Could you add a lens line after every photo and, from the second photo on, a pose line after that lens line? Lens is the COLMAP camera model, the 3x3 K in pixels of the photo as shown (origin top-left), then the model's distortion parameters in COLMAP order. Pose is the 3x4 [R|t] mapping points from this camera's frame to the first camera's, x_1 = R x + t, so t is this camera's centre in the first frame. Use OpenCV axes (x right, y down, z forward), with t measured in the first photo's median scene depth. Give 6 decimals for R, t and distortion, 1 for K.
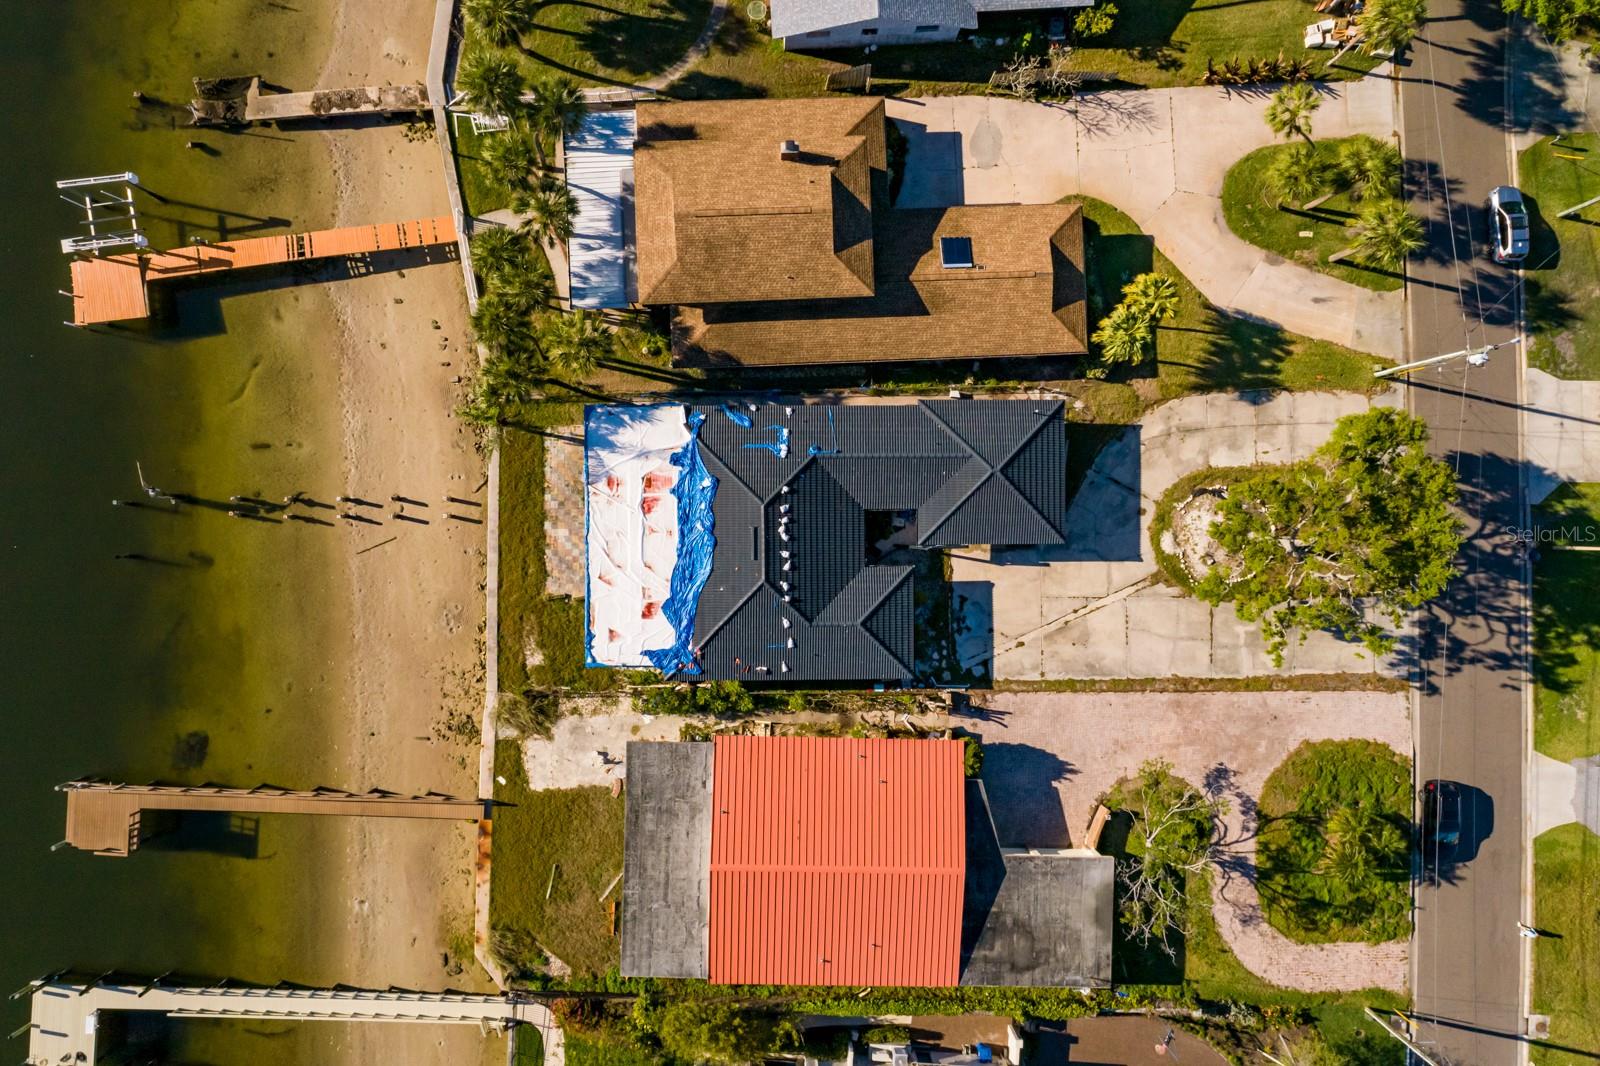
lens RADIAL K [[1081.3, 0, 800.0], [0, 1081.3, 533.0], [0, 0, 1]] dist [0.000095, 0.009102]
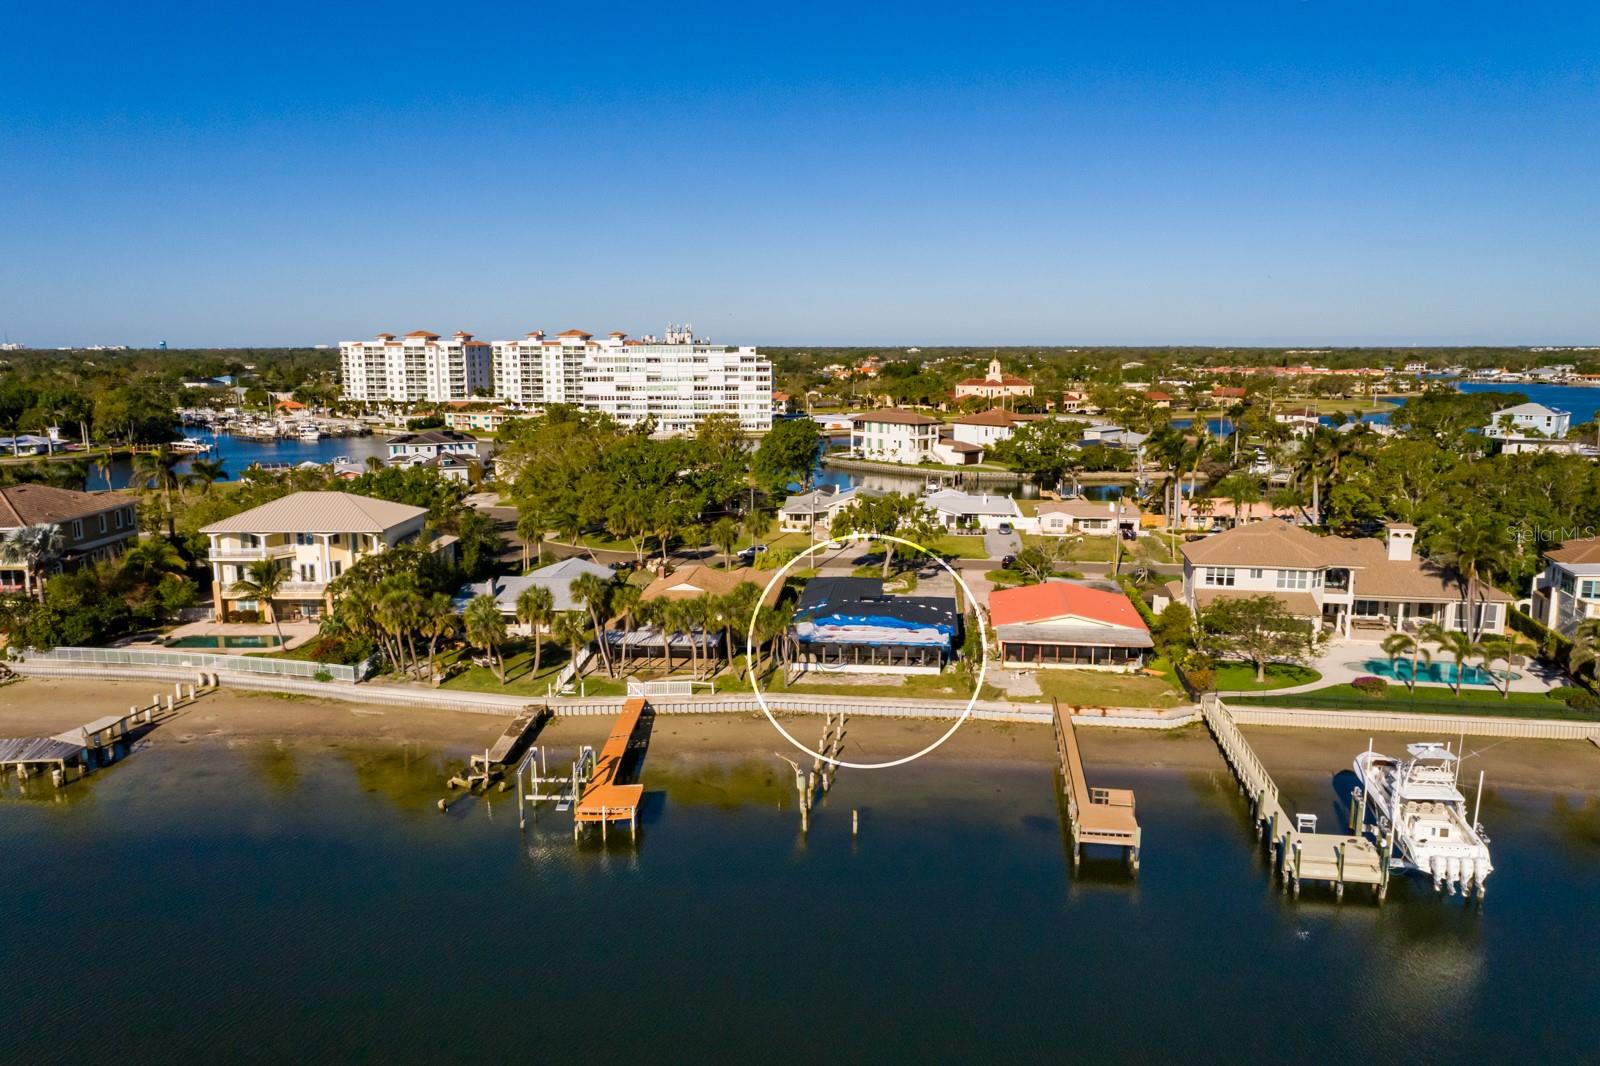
lens RADIAL K [[1101.5, 0, 801.0], [0, 1101.5, 529.5], [0, 0, 1]] dist [-0.002369, 0.009941]
pose [[0.120614, -0.189009, 0.974540, -1.603793], [0.992699, 0.021643, -0.118664, 0.090154], [0.001337, 0.981737, 0.190239, 0.509967]]
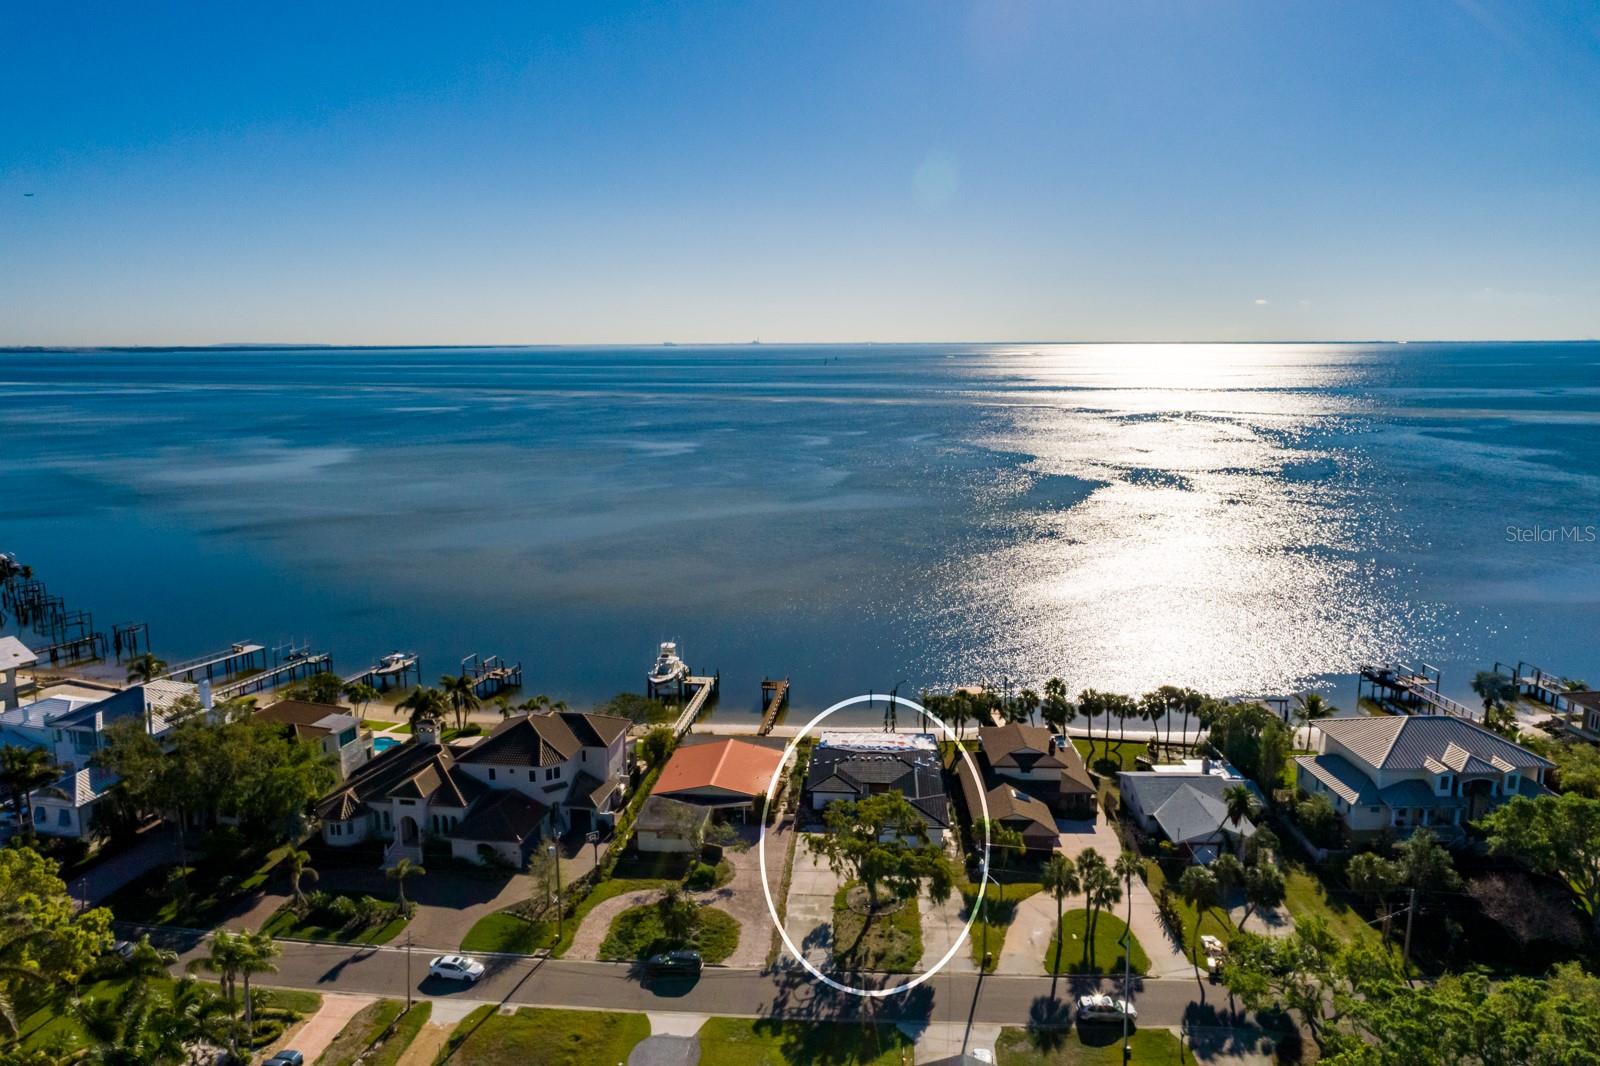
lens RADIAL K [[1081.3, 0, 800.0], [0, 1081.3, 533.0], [0, 0, 1]] dist [0.000095, 0.009102]
pose [[-0.078215, 0.144583, -0.986397, 1.918982], [-0.996914, -0.004688, 0.078361, -0.010301], [0.006706, 0.989482, 0.144504, 0.222833]]
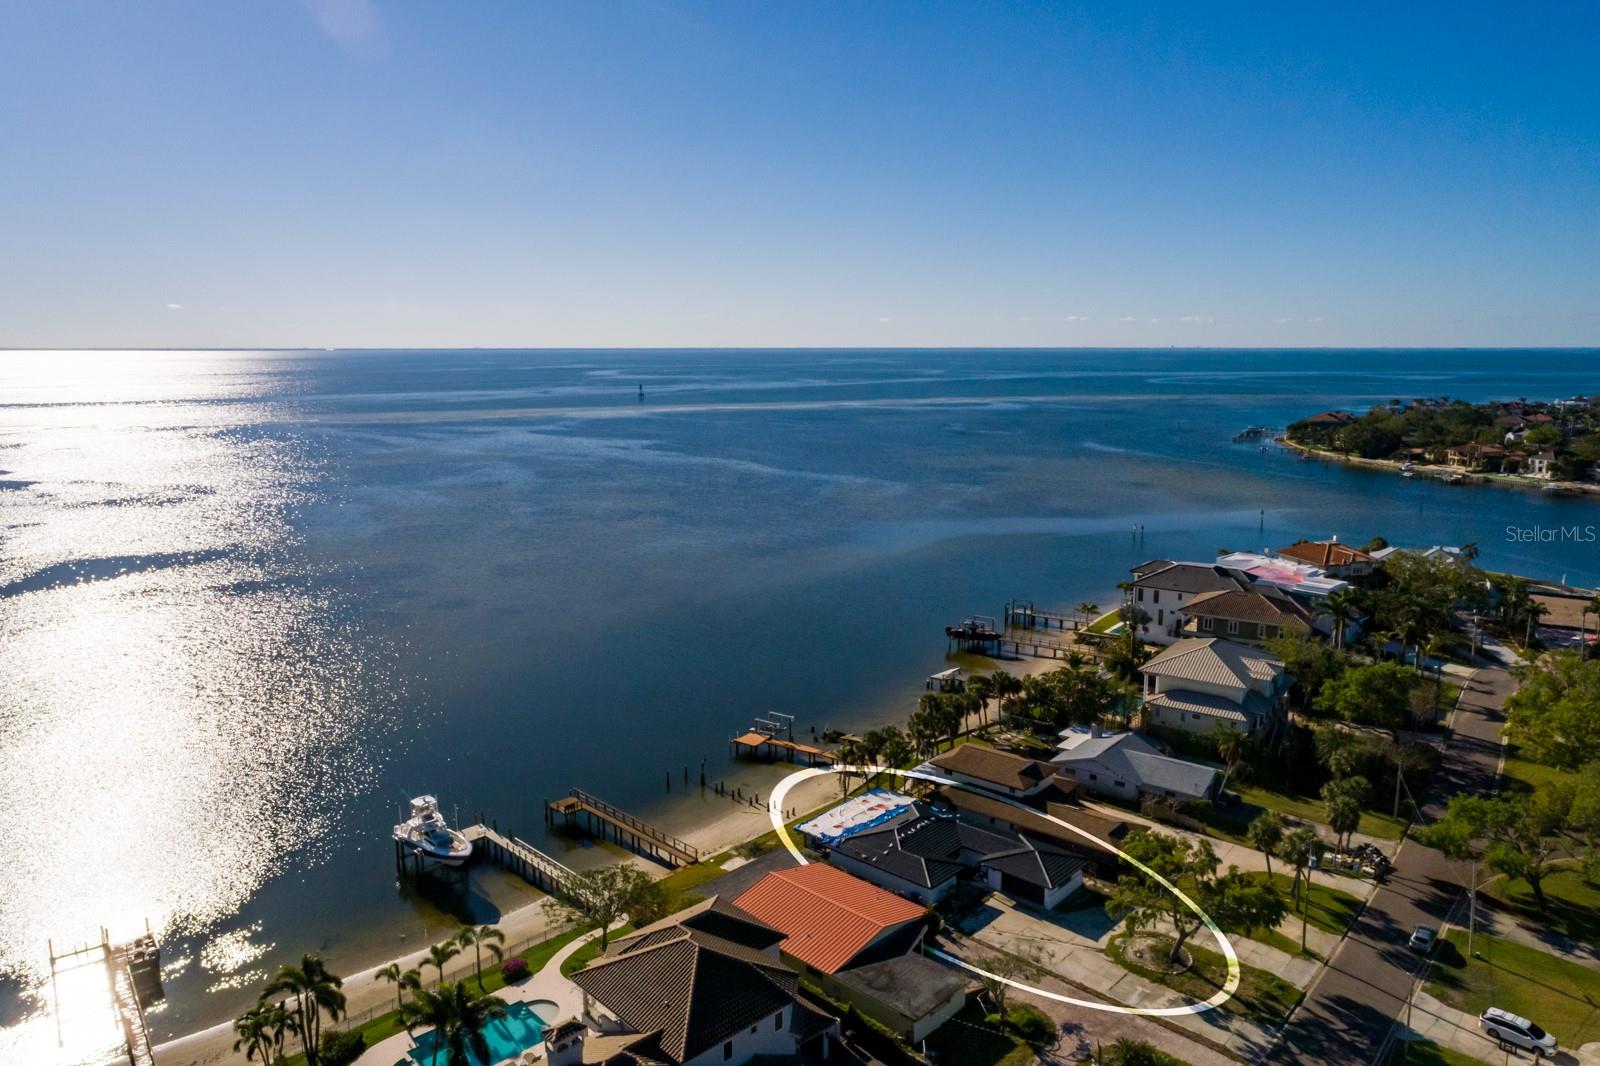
lens RADIAL K [[1081.3, 0, 800.0], [0, 1081.3, 533.0], [0, 0, 1]] dist [0.000095, 0.009102]
pose [[0.736438, 0.085123, -0.671128, 0.985256], [-0.675997, 0.131022, -0.725163, 1.347574], [0.026205, 0.987718, 0.154032, 0.178981]]
